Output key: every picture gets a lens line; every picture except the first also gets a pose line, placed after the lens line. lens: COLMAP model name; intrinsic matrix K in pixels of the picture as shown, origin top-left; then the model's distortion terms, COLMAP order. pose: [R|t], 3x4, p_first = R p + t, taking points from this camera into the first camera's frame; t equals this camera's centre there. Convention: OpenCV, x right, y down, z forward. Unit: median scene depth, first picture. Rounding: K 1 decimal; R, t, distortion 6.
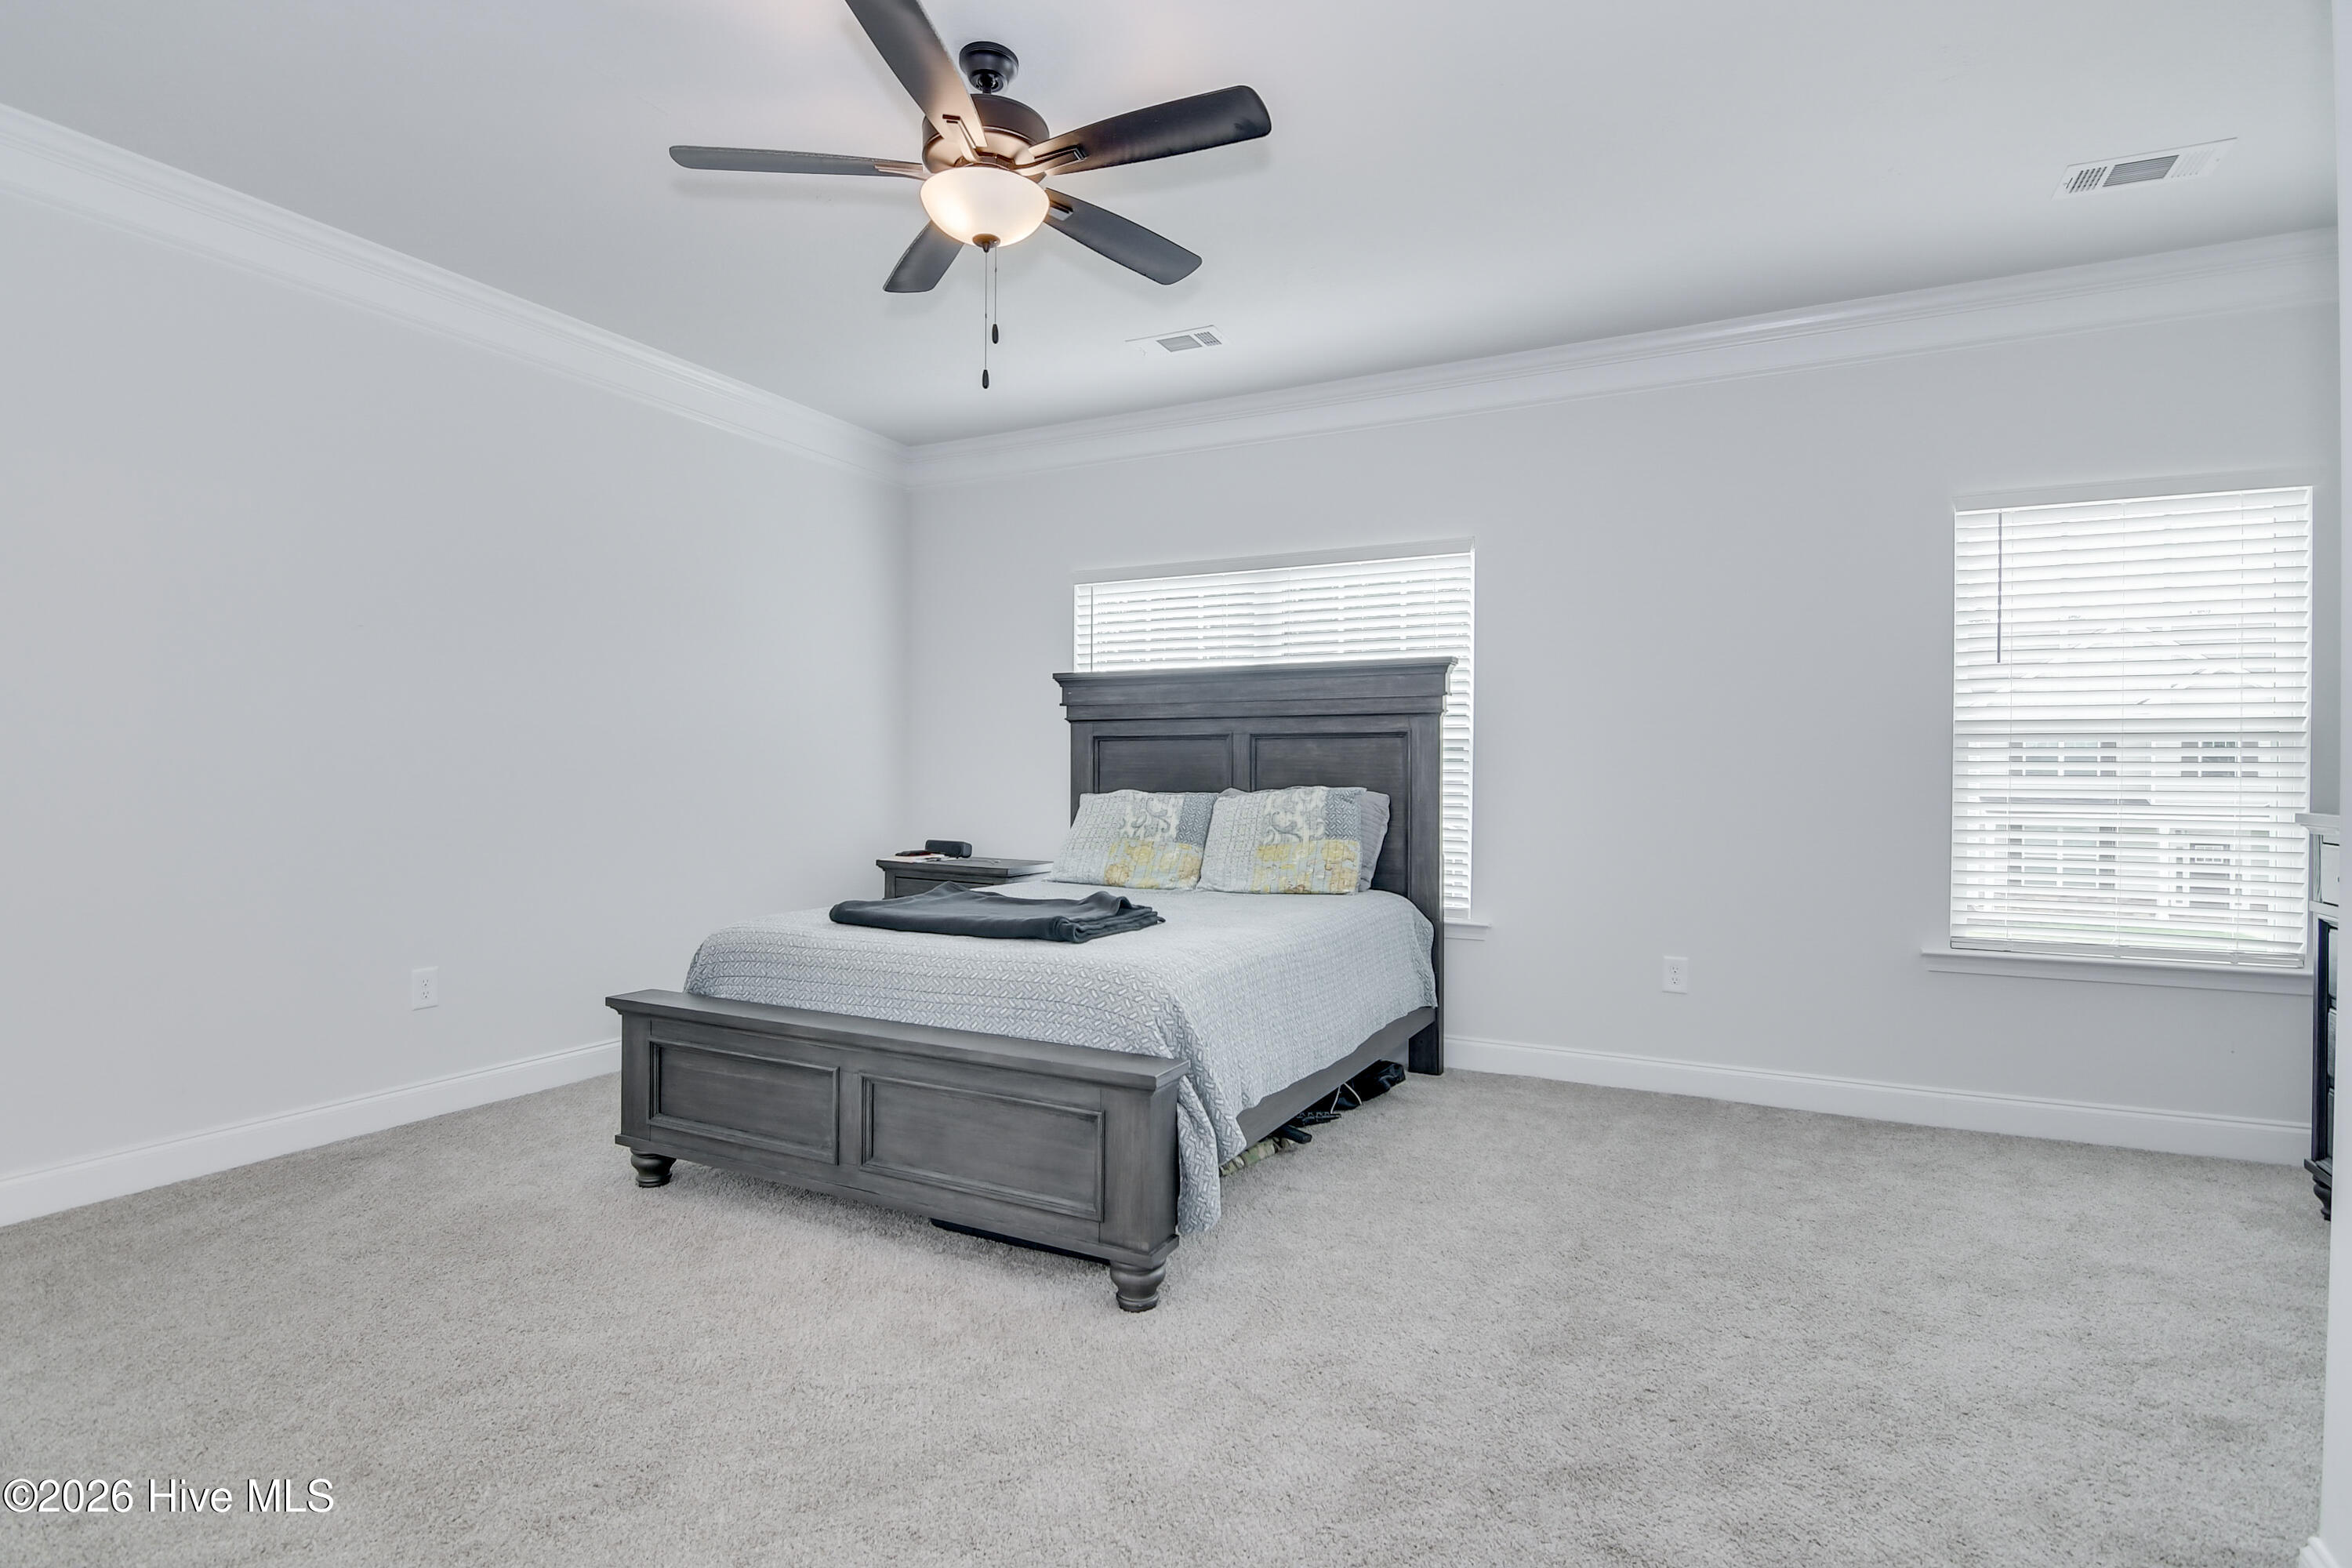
lens RADIAL K [[1140.5, 0, 1166.6], [0, 1140.5, 790.8], [0, 0, 1]] dist [0.002866, -0.020371]
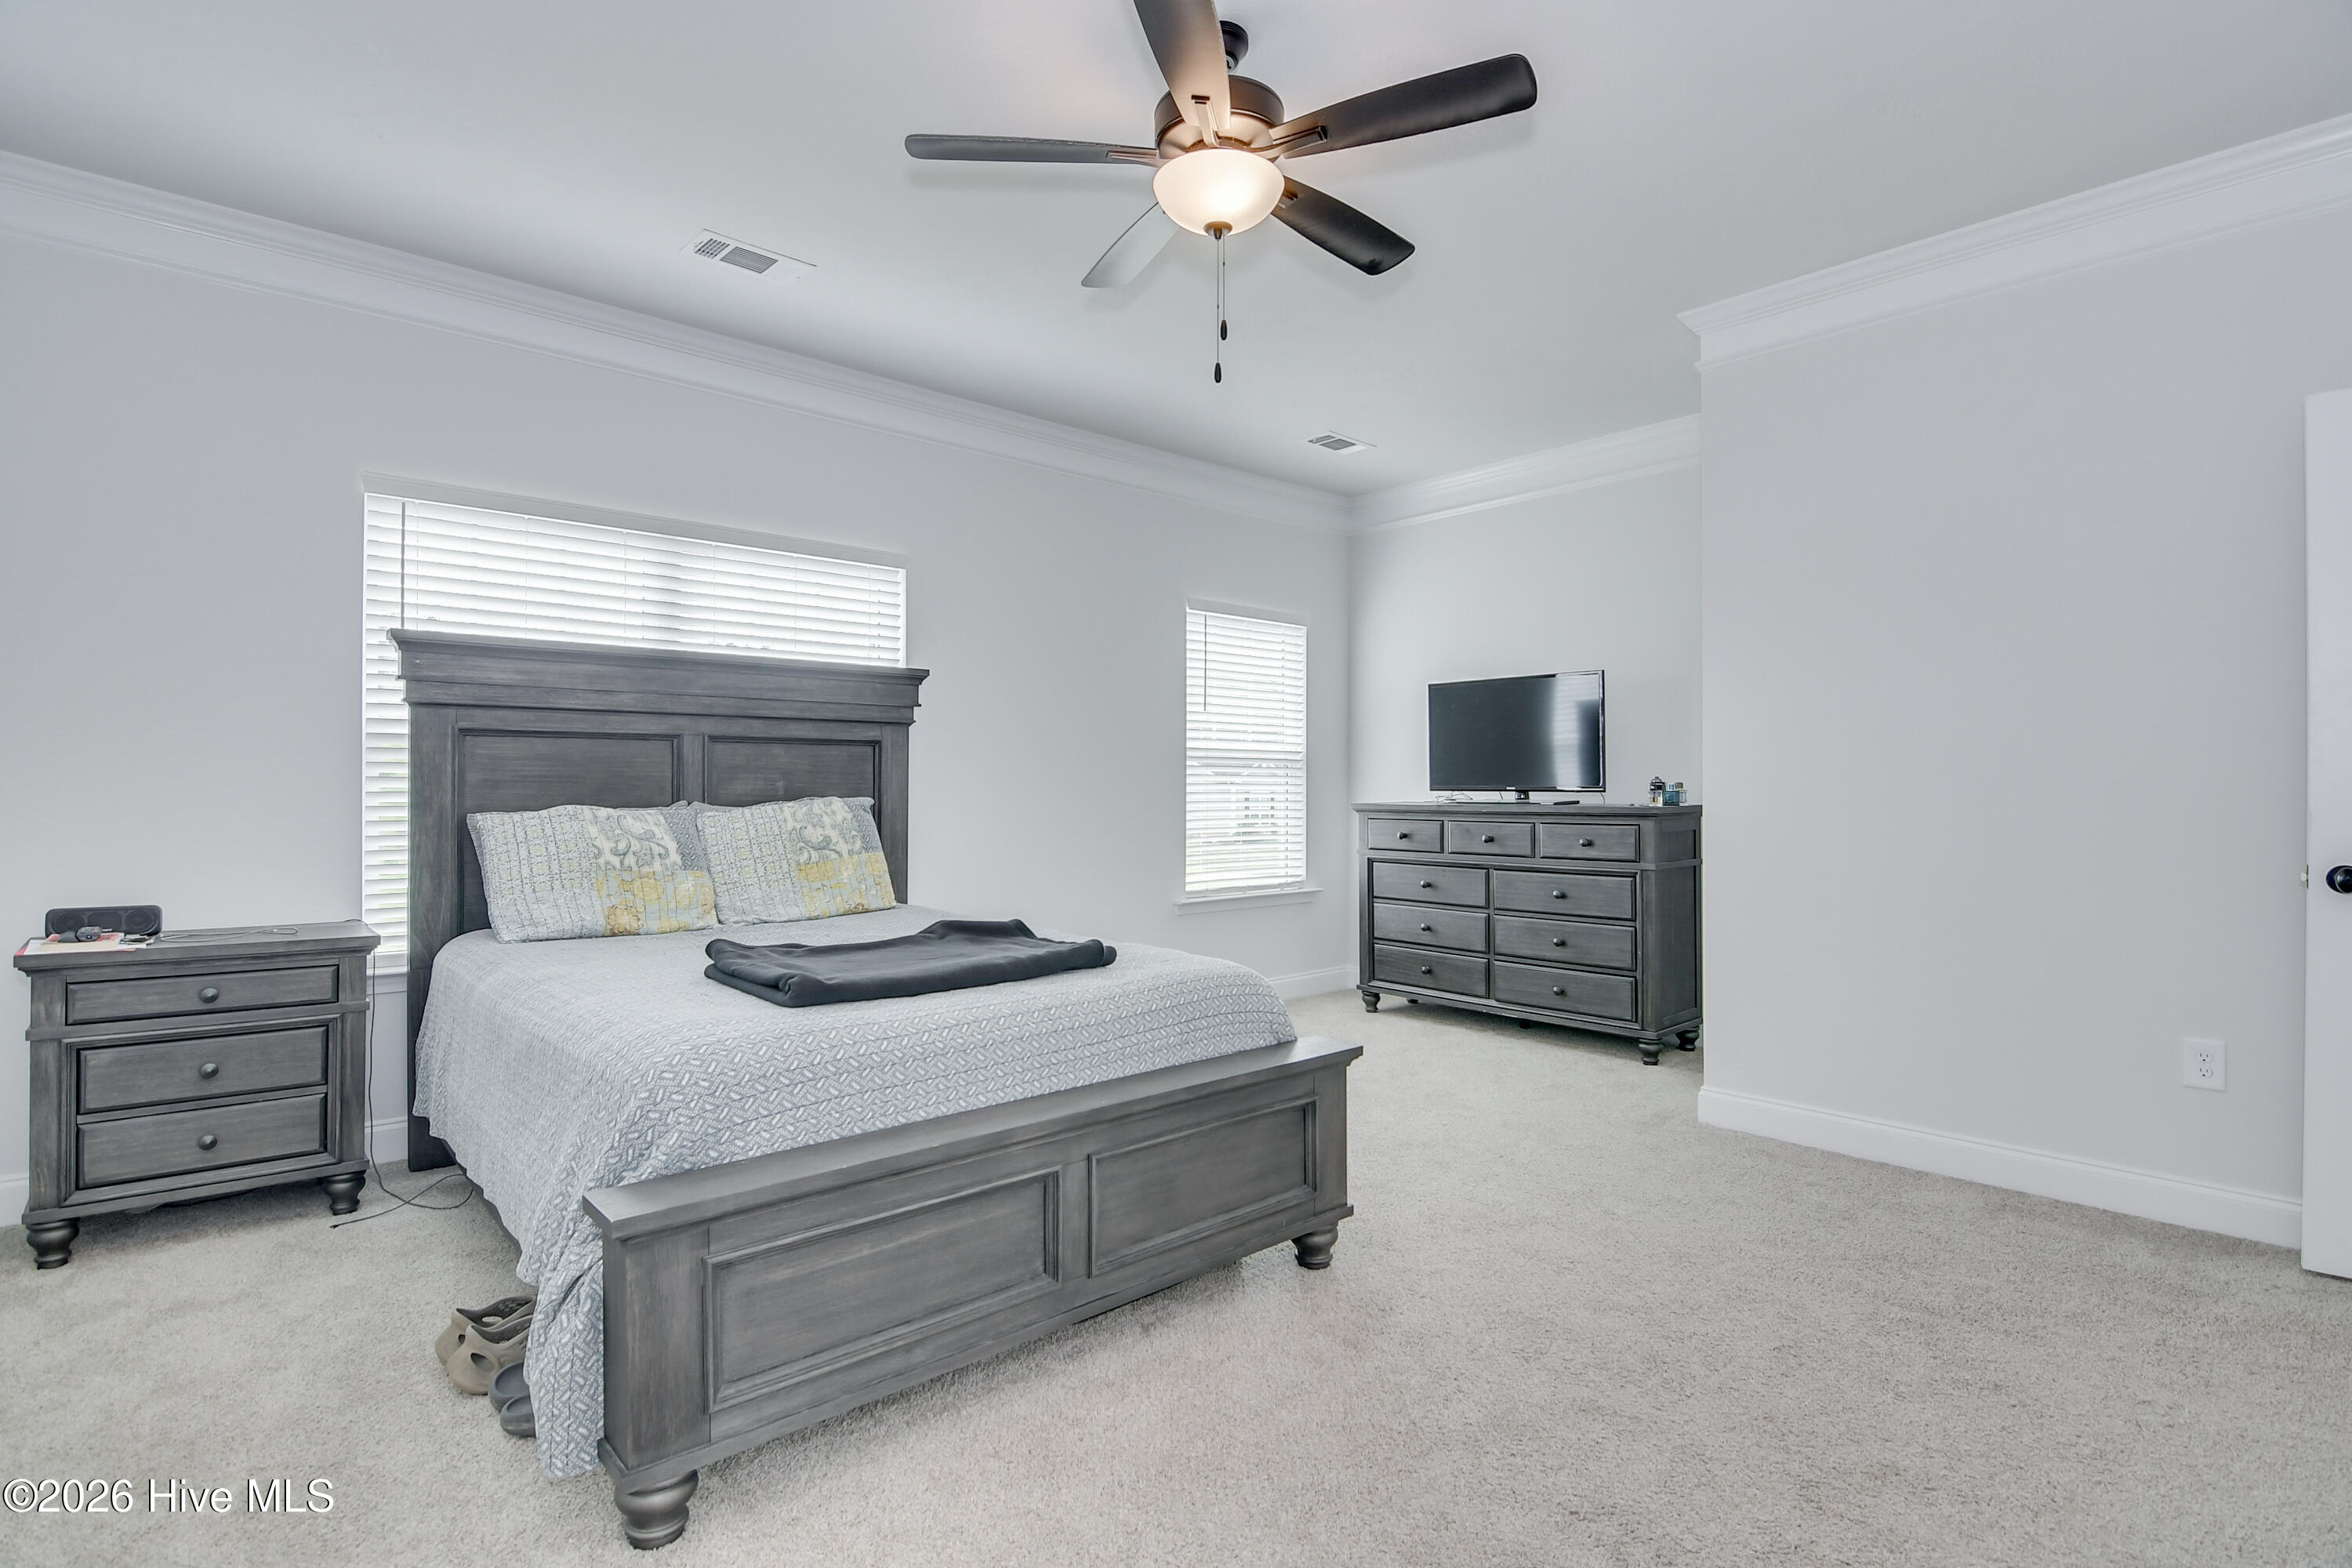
lens RADIAL K [[1140.5, 0, 1166.6], [0, 1140.5, 790.8], [0, 0, 1]] dist [0.002866, -0.020371]
pose [[0.358641, -0.008379, 0.933438, -0.619436], [0.012075, 0.999918, 0.004336, -0.009429], [-0.933398, 0.009716, 0.358712, 0.406586]]
